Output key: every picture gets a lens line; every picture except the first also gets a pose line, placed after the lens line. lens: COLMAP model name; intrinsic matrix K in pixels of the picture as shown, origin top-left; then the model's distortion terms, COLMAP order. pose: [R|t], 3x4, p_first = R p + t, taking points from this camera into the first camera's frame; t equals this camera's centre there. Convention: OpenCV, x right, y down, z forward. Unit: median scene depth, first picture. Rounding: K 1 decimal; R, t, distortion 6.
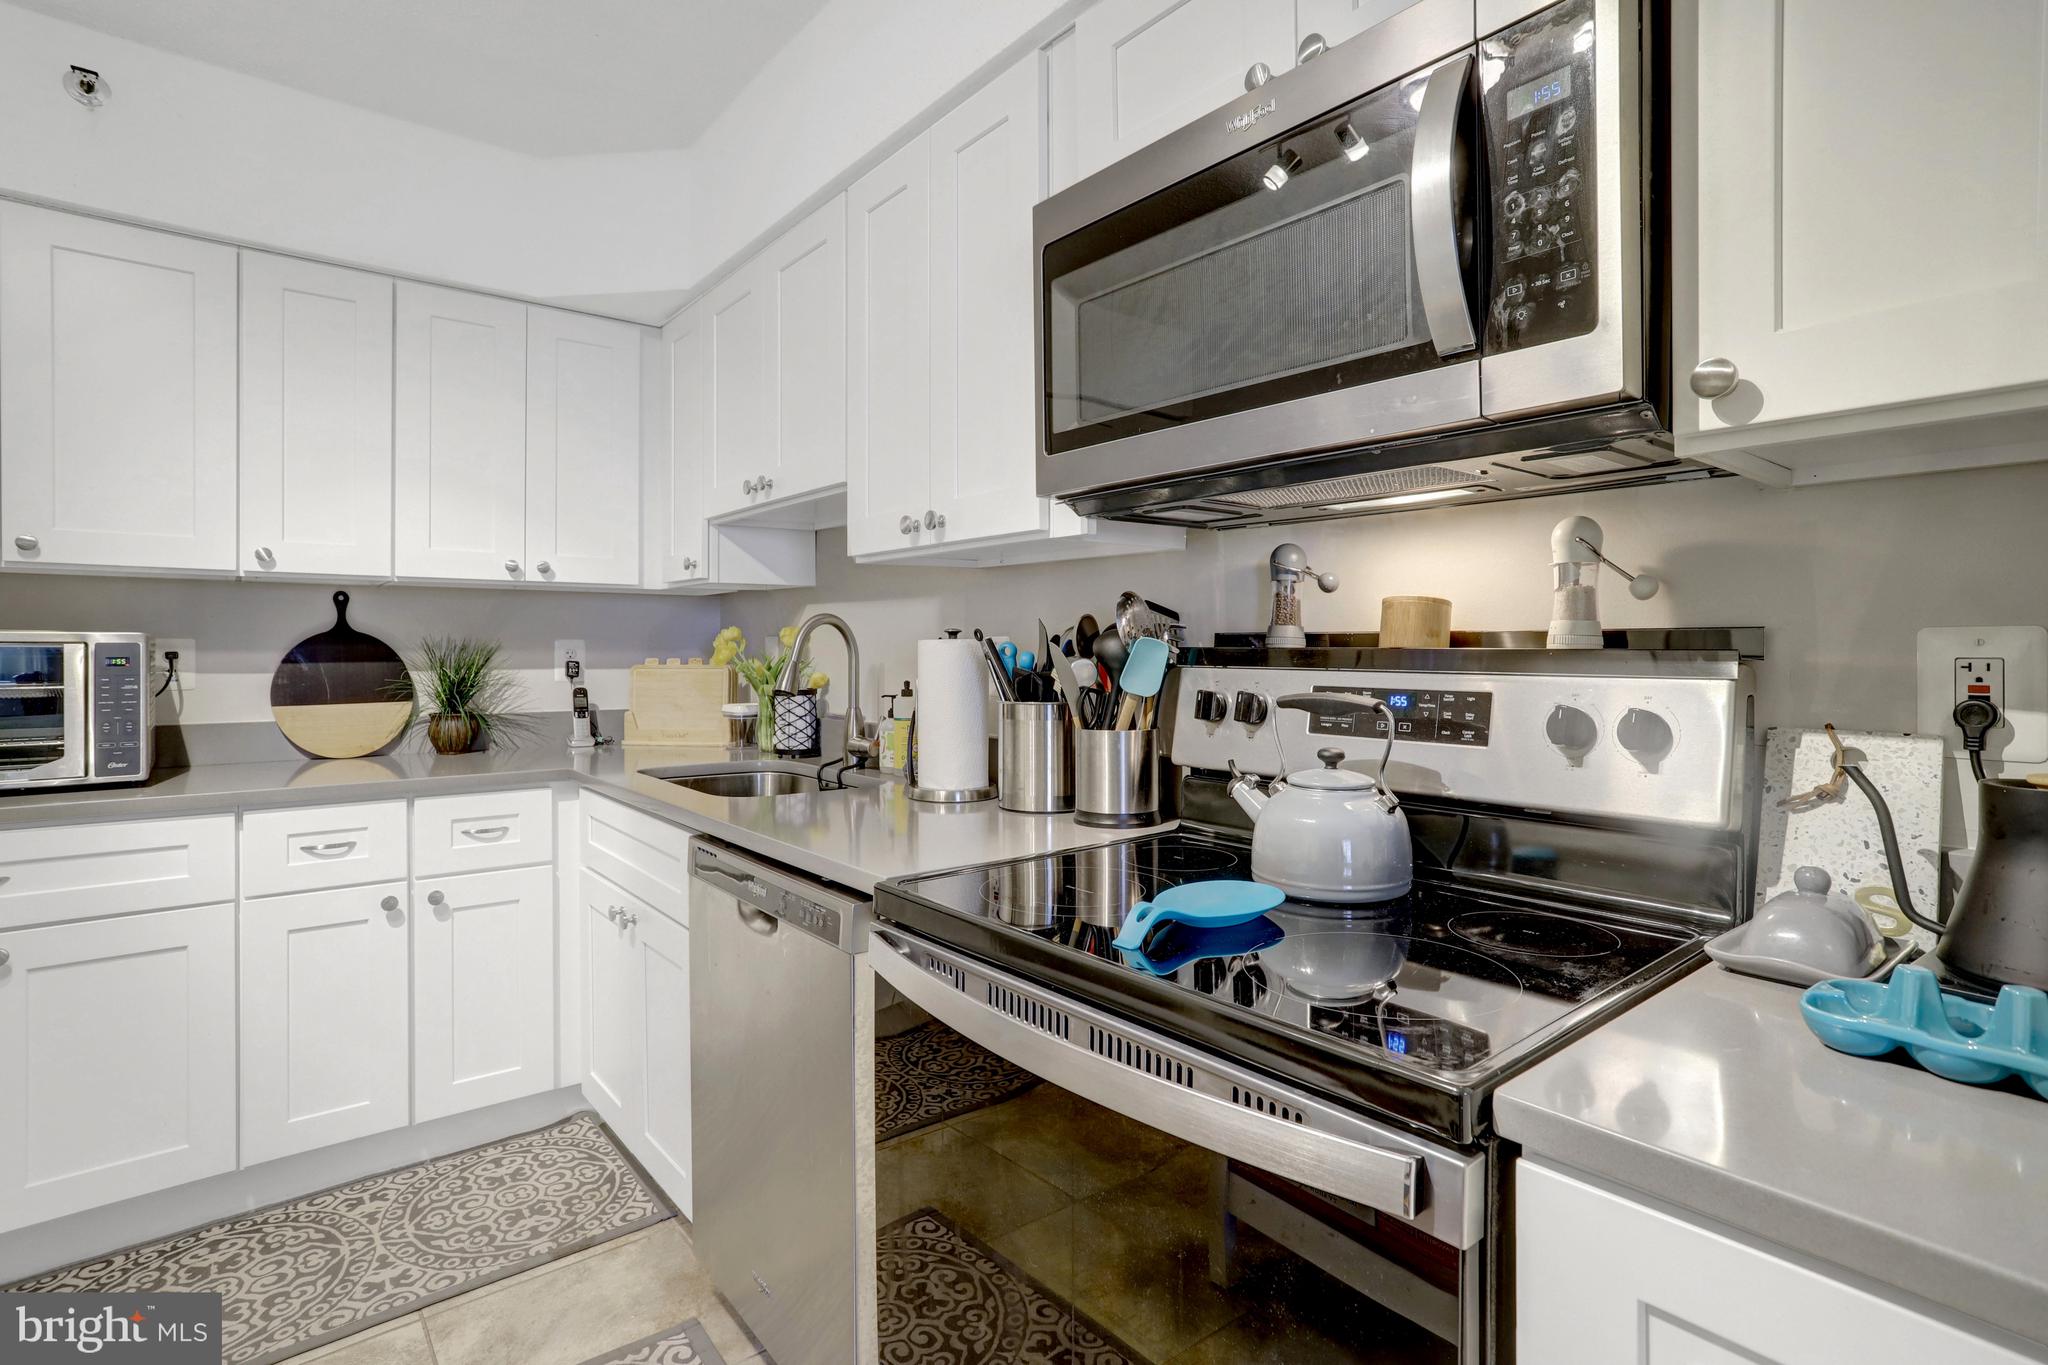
lens RADIAL K [[1001.5, 0, 1026.6], [0, 1001.5, 652.3], [0, 0, 1]] dist [-0.051358, 0.029515]
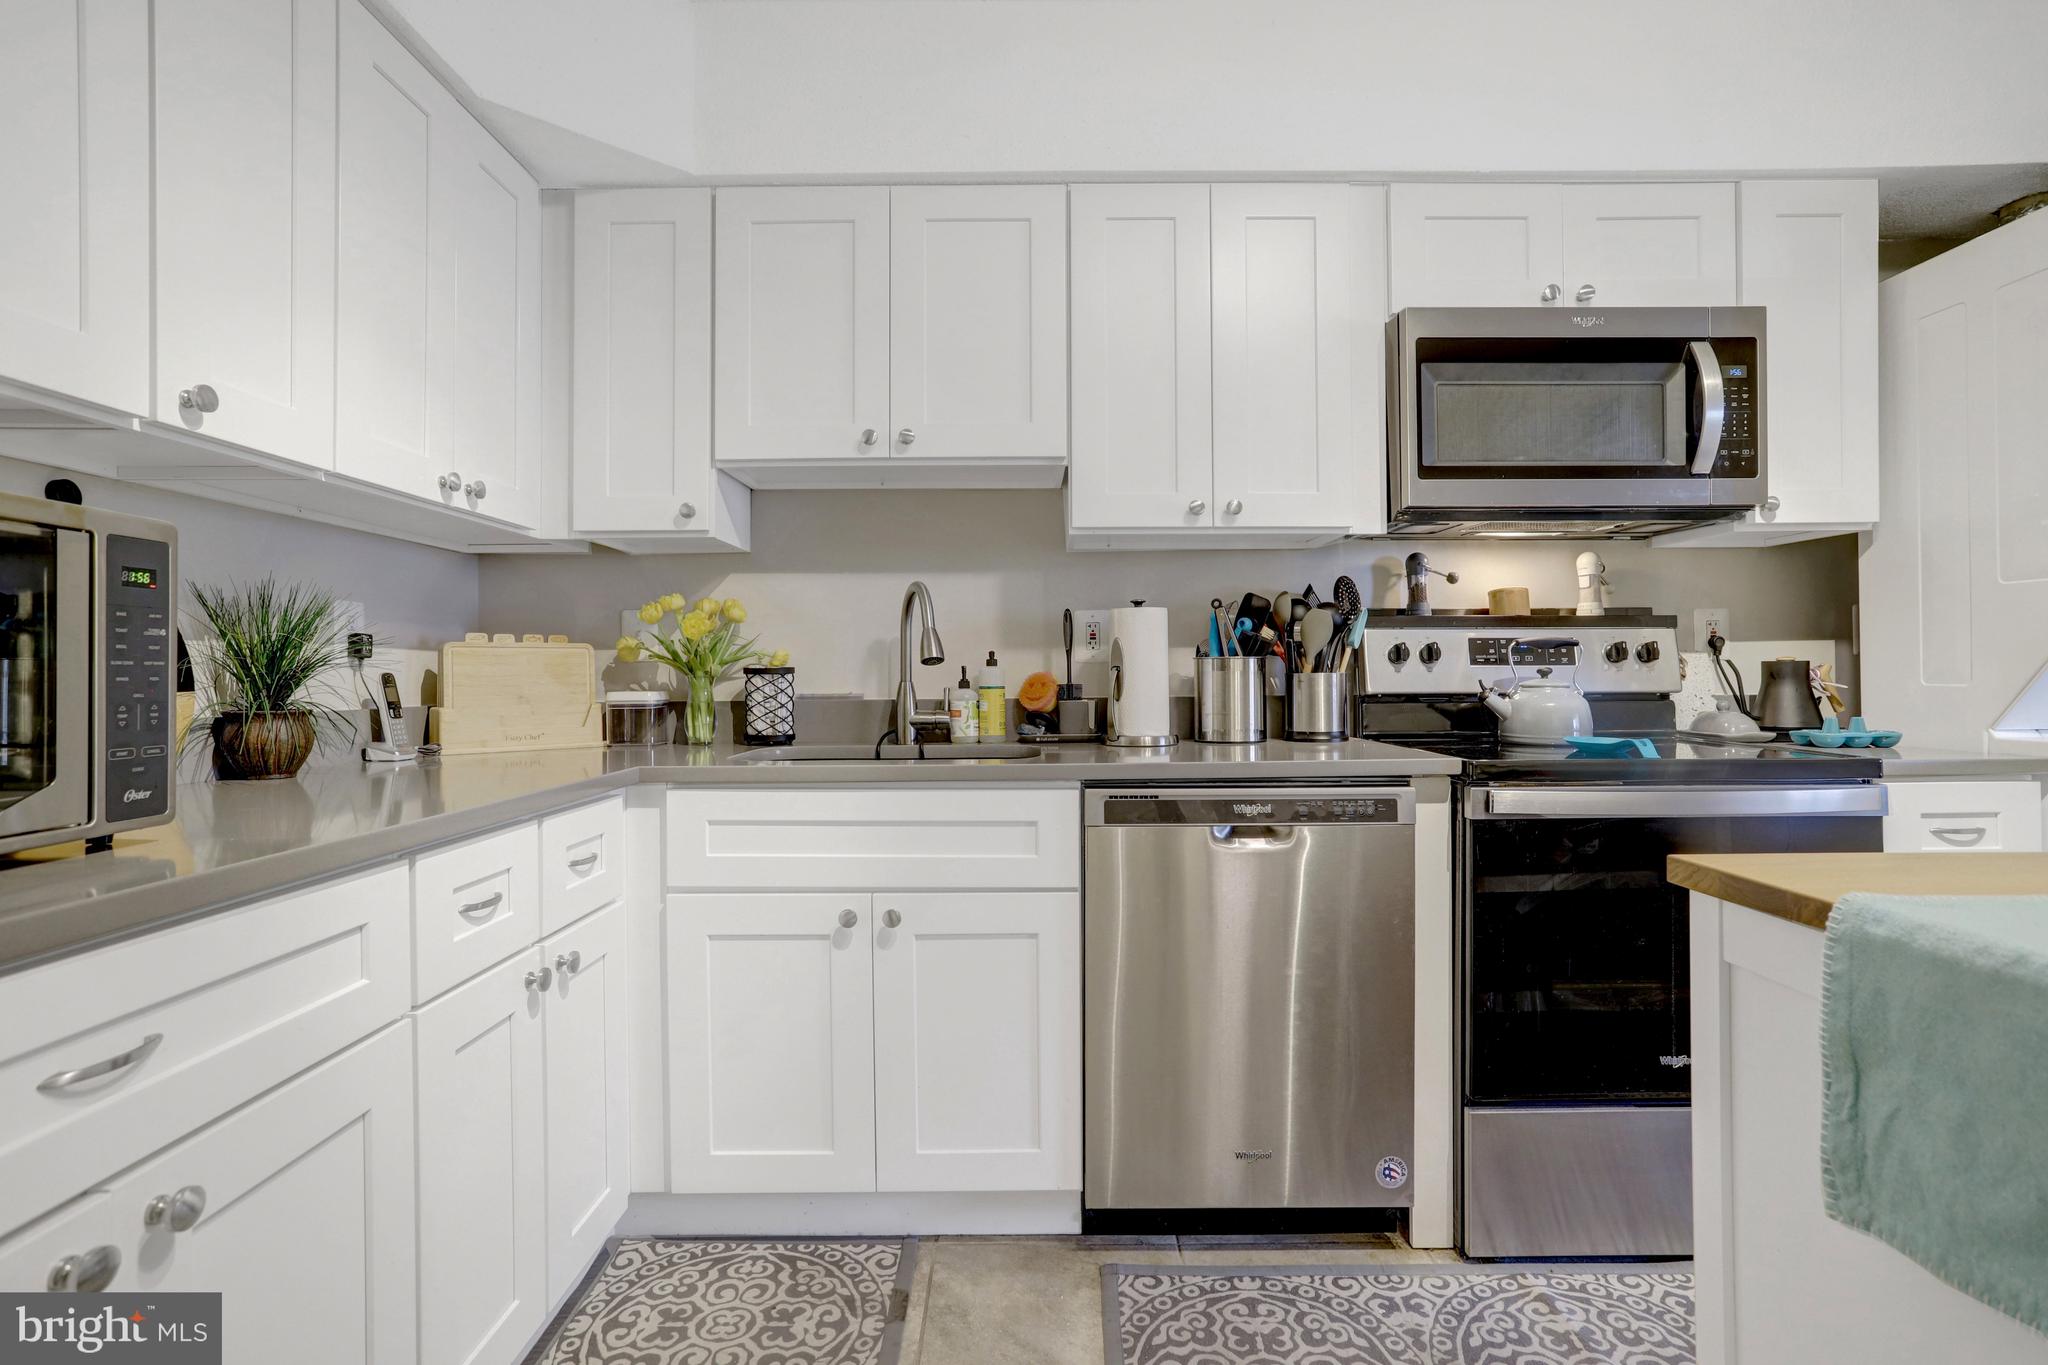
lens RADIAL K [[1006.0, 0, 1024.9], [0, 1006.0, 662.5], [0, 0, 1]] dist [-0.038683, 0.029595]
pose [[0.628186, 0.003180, 0.778057, -1.167606], [0.009882, 0.999878, -0.012065, 0.068542], [-0.778000, 0.015267, 0.628078, 0.403501]]
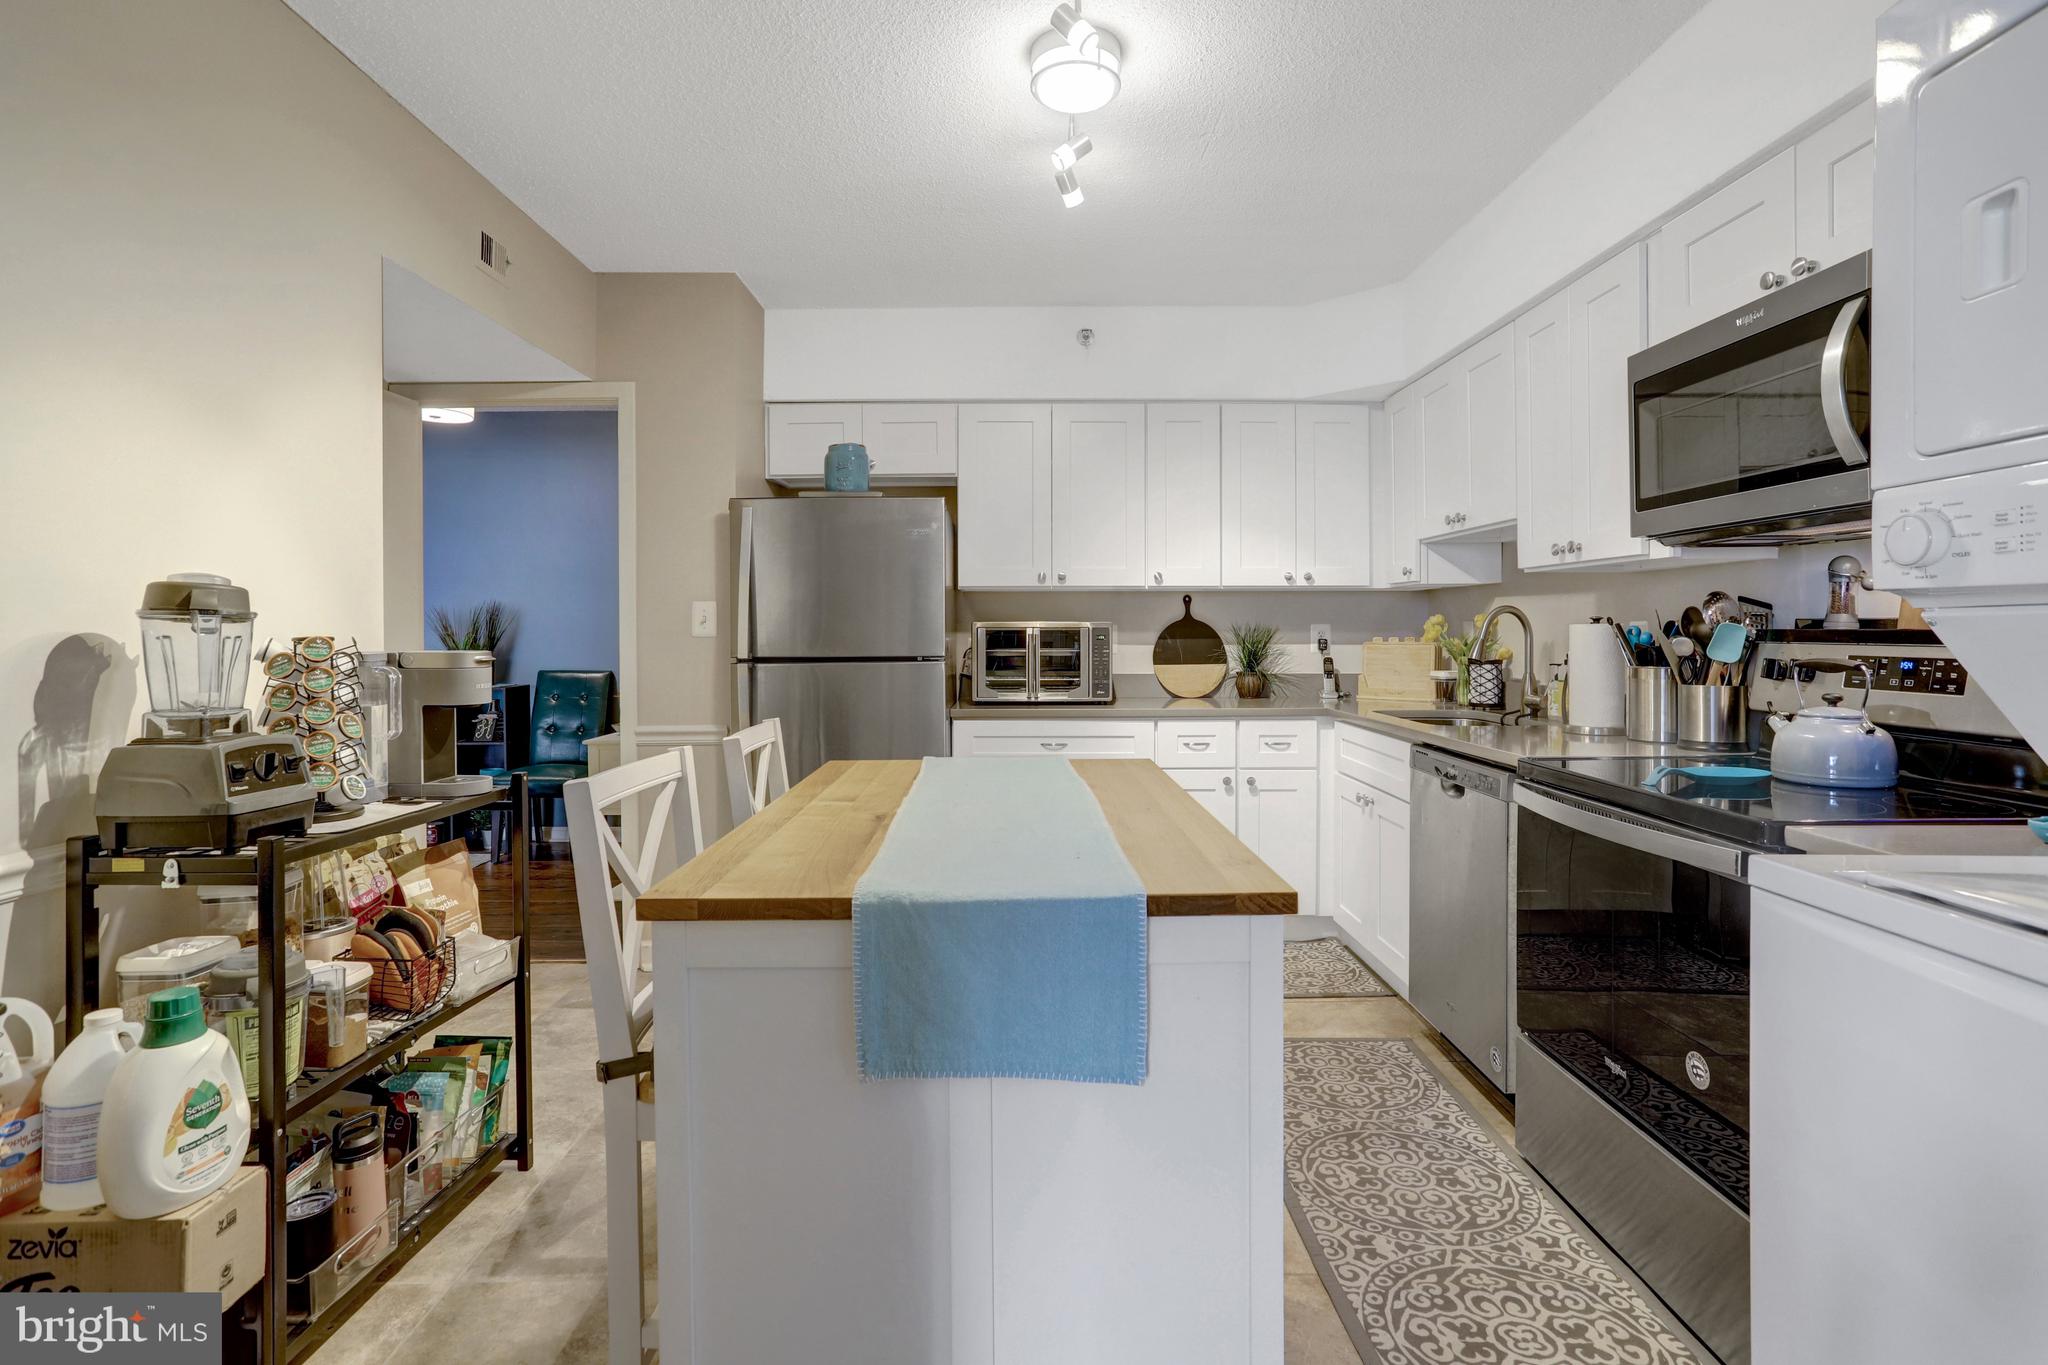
lens RADIAL K [[1014.1, 0, 1029.6], [0, 1014.1, 636.3], [0, 0, 1]] dist [-0.028236, 0.031964]
pose [[0.783844, 0.001898, -0.620955, 0.205778], [-0.000036, 0.999995, 0.003011, 0.000990], [0.620958, -0.002338, 0.783840, -0.703613]]
